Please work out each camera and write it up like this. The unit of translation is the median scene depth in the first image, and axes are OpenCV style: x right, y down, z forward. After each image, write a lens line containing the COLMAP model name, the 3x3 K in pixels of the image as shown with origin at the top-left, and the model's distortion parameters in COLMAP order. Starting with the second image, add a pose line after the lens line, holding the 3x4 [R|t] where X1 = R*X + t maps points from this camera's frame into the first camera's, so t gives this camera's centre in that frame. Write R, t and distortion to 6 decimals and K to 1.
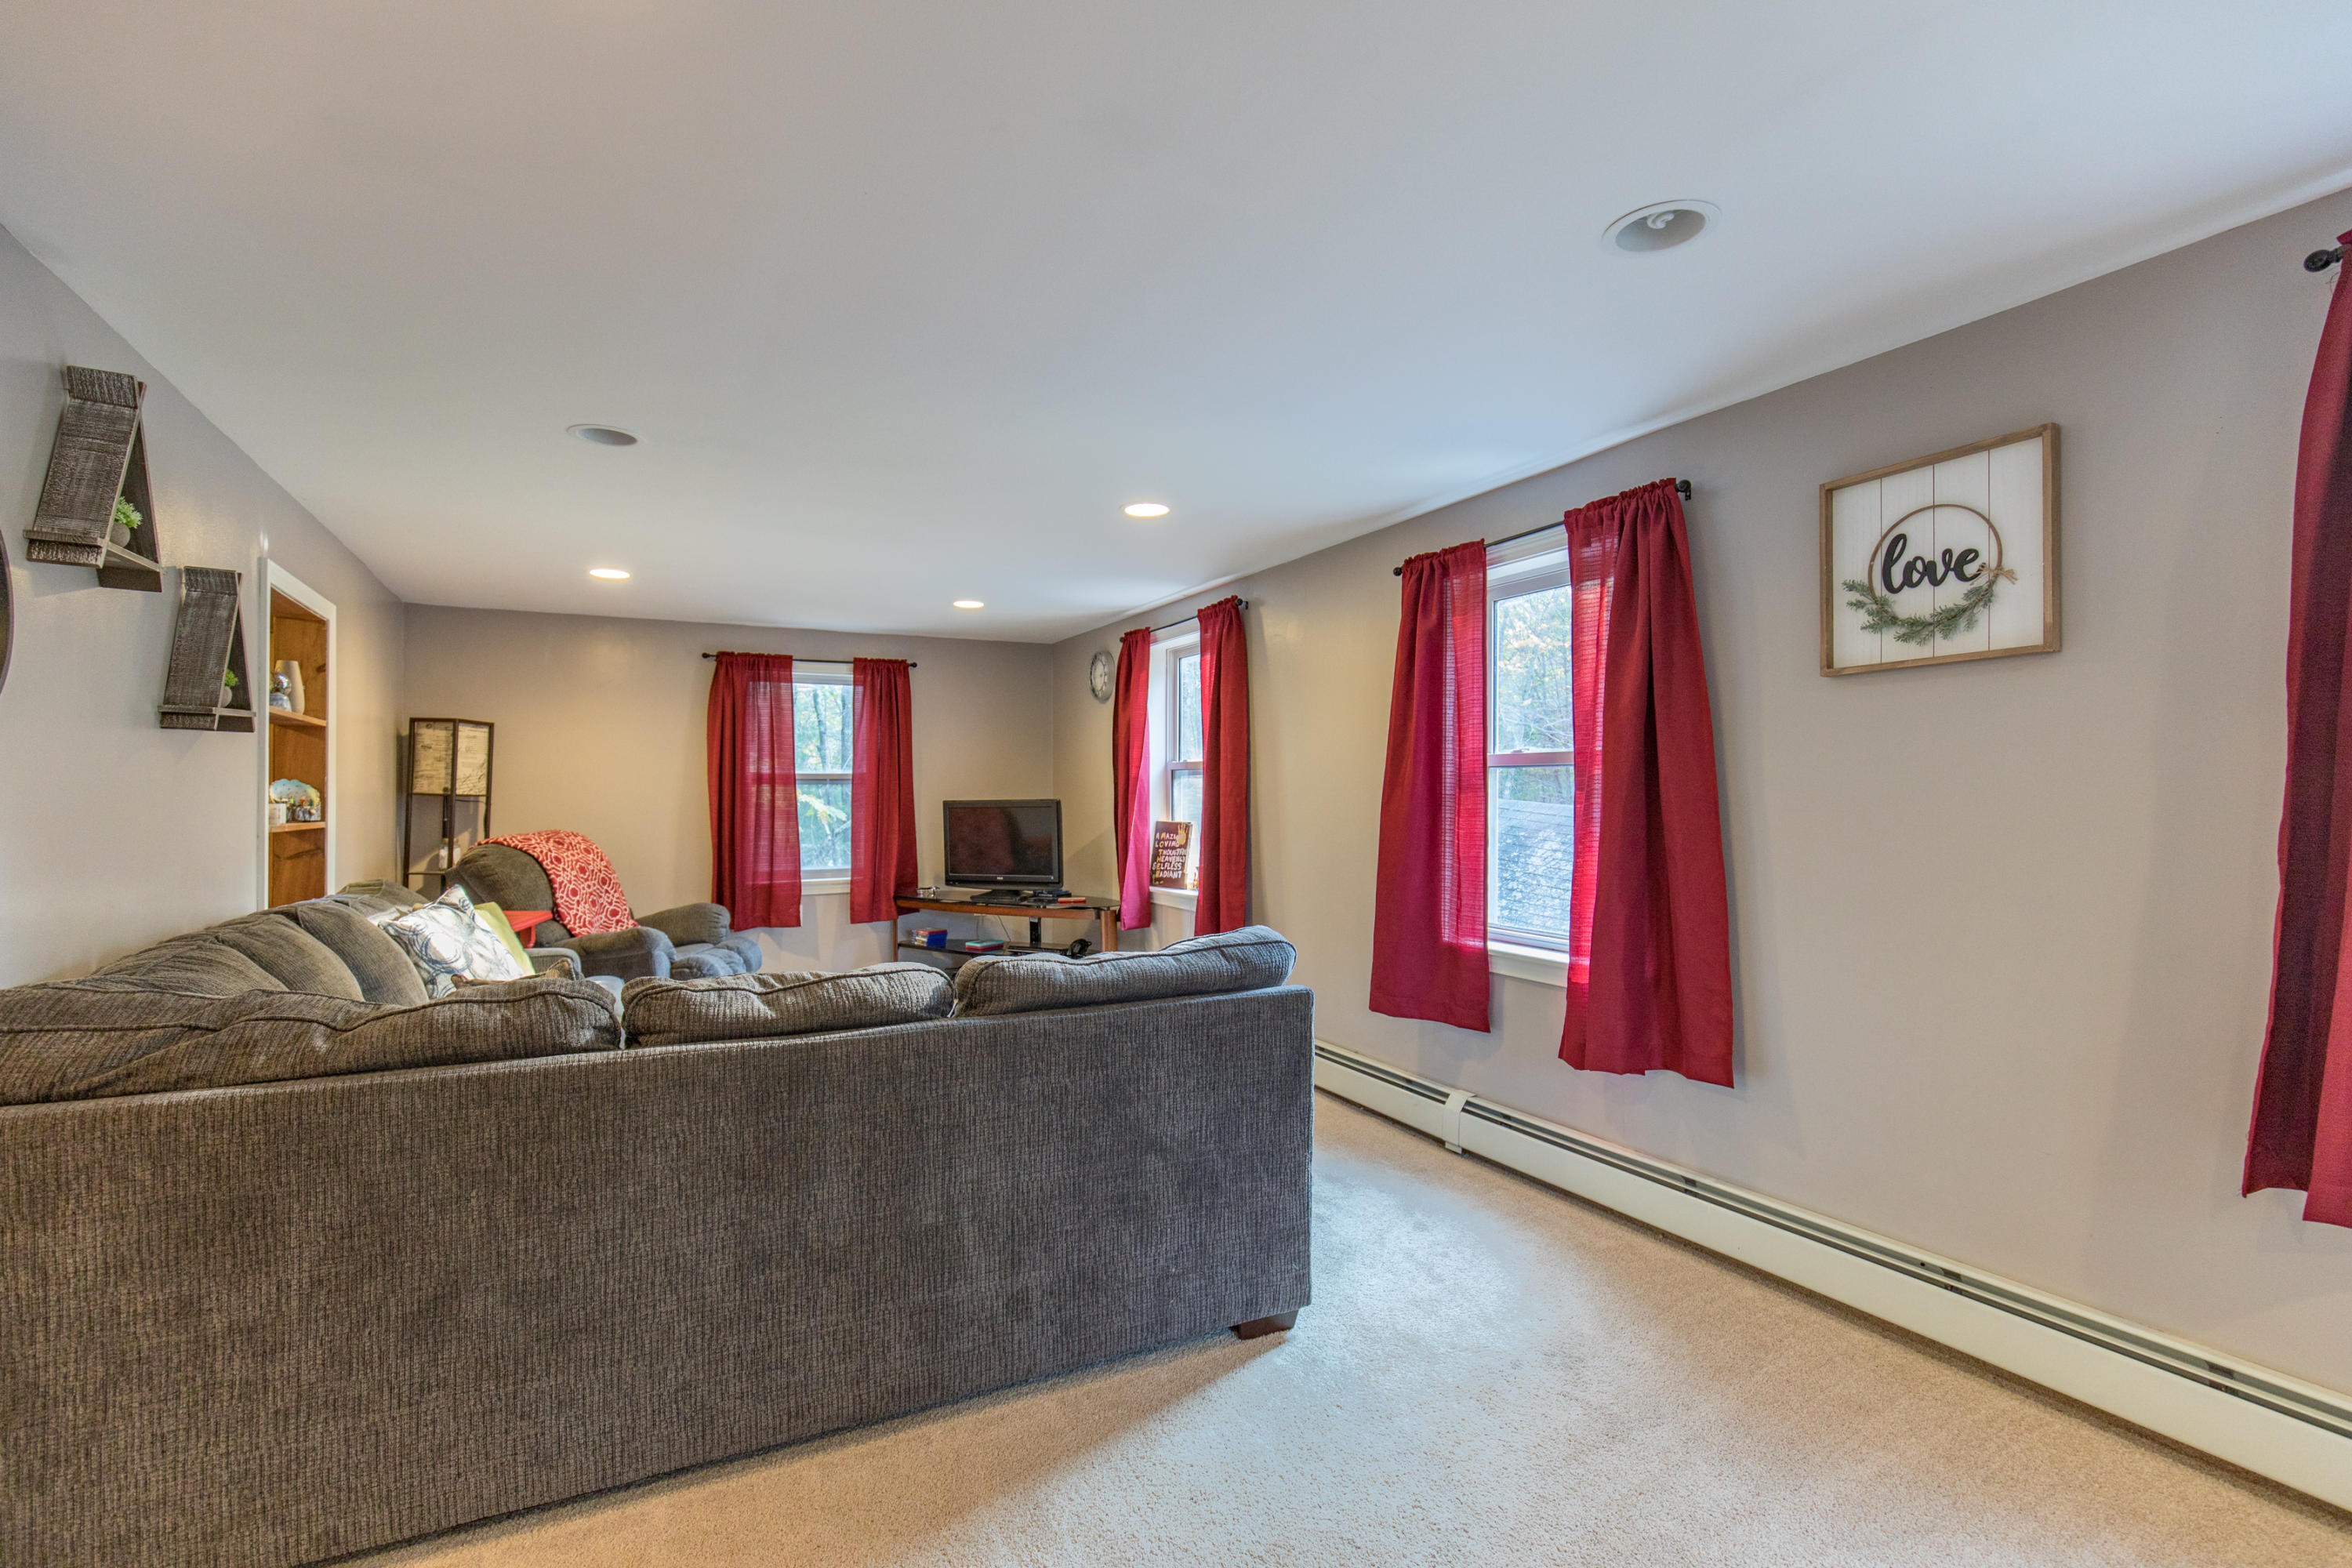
lens RADIAL K [[1061.5, 0, 1179.6], [0, 1061.5, 783.3], [0, 0, 1]] dist [0.012969, -0.002194]
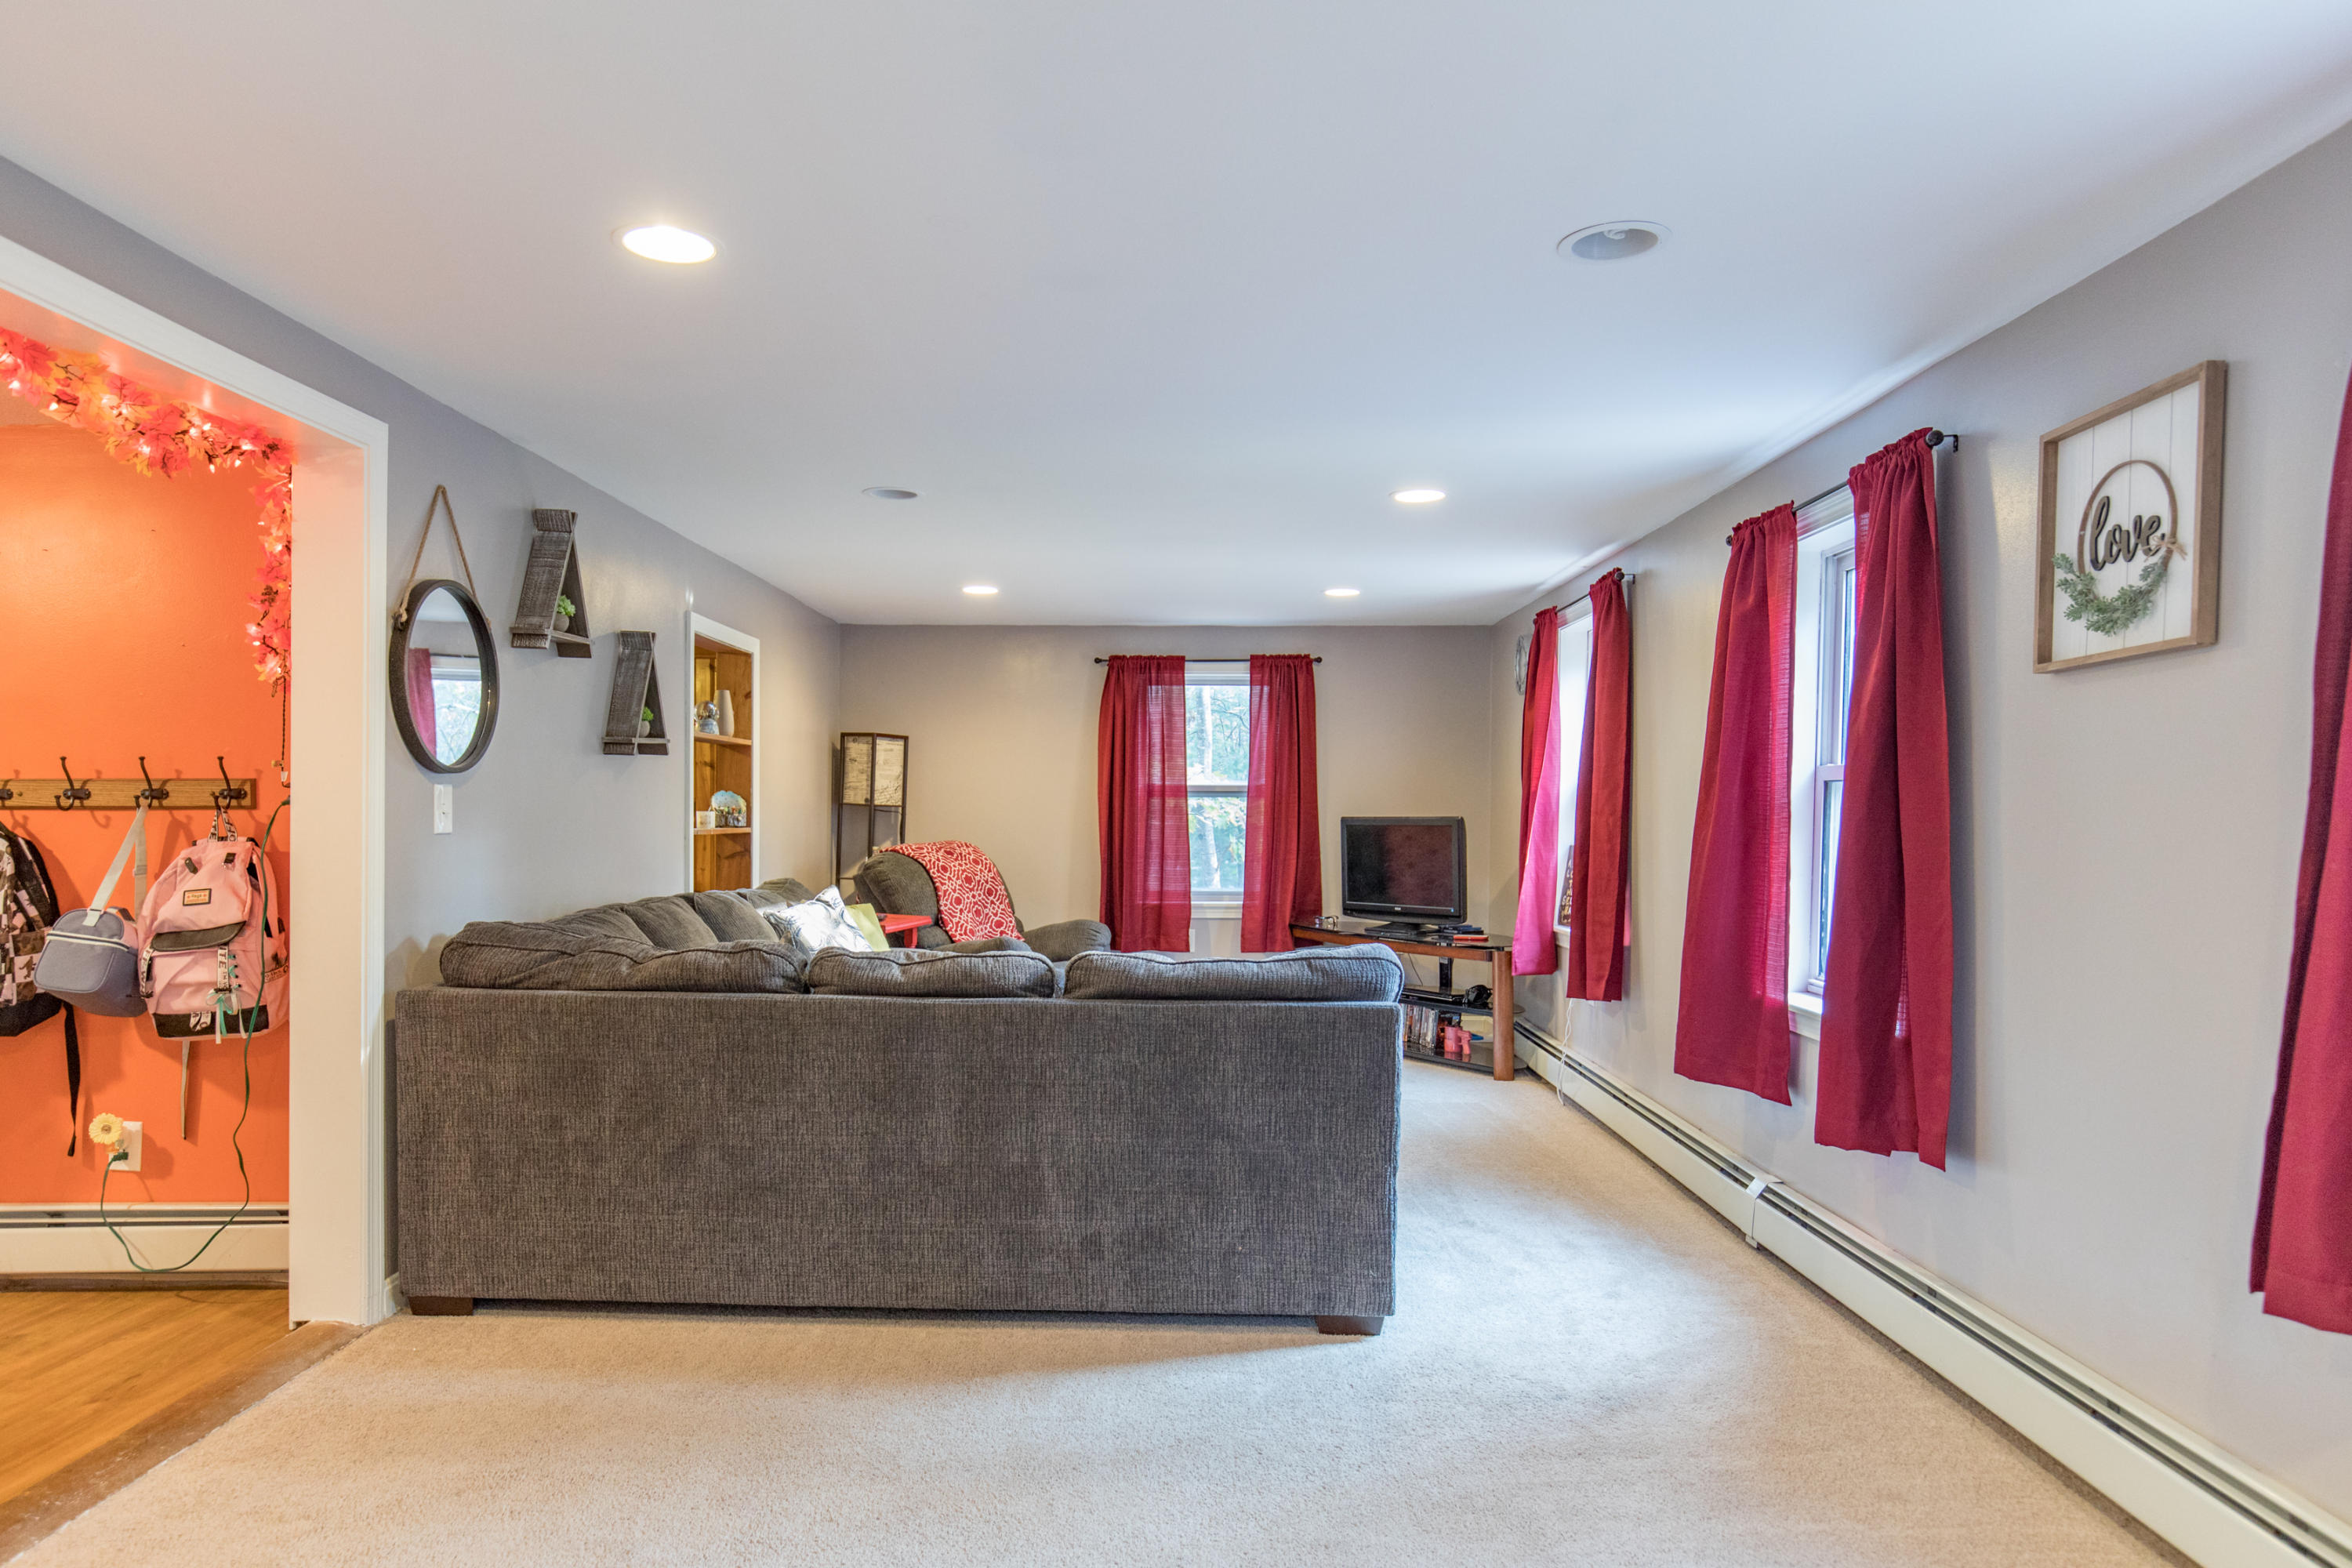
lens RADIAL K [[1487.1, 0, 1192.6], [0, 1487.1, 832.9], [0, 0, 1]] dist [0.016531, 0.001550]
pose [[0.885327, 0.016837, -0.464664, 0.490942], [-0.004829, 0.999623, 0.027020, -0.005610], [0.464944, -0.021678, 0.885075, -0.270708]]
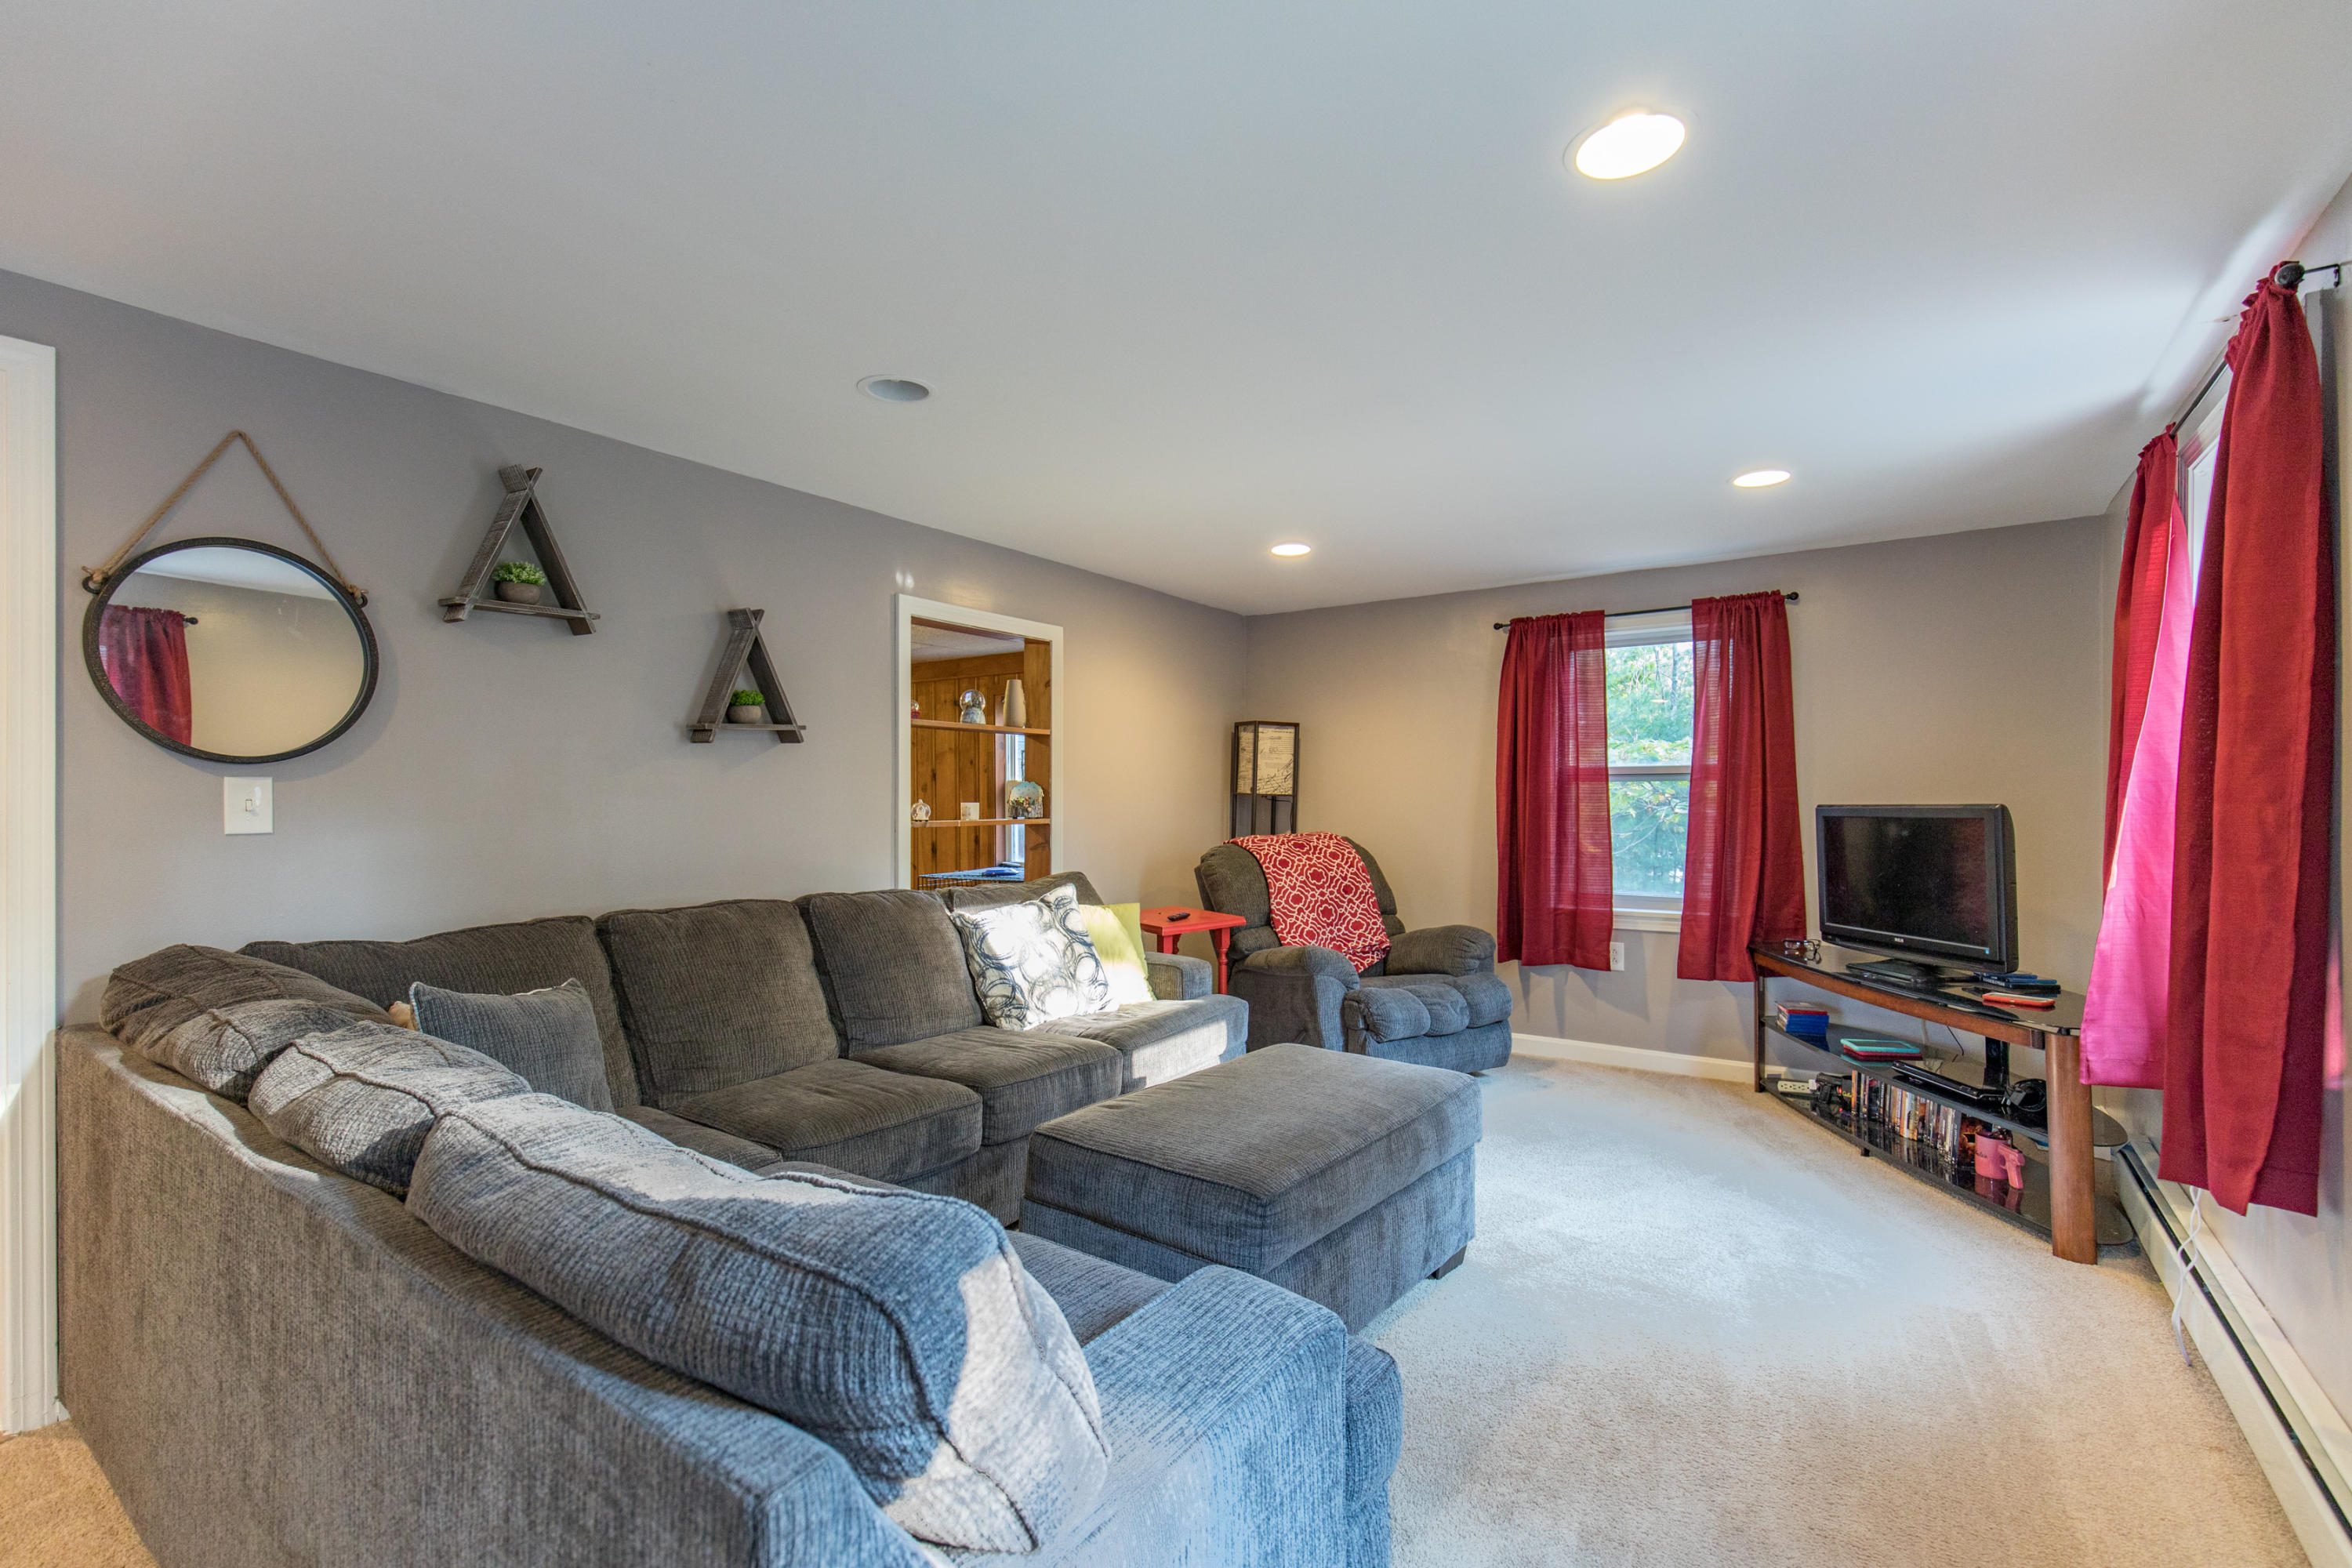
lens RADIAL K [[1061.5, 0, 1176.7], [0, 1061.5, 785.9], [0, 0, 1]] dist [0.012969, -0.002194]
pose [[0.458021, -0.005811, -0.888923, 0.346261], [0.009792, 0.999951, -0.001492, 0.005498], [0.888888, -0.008021, 0.458055, 0.789293]]
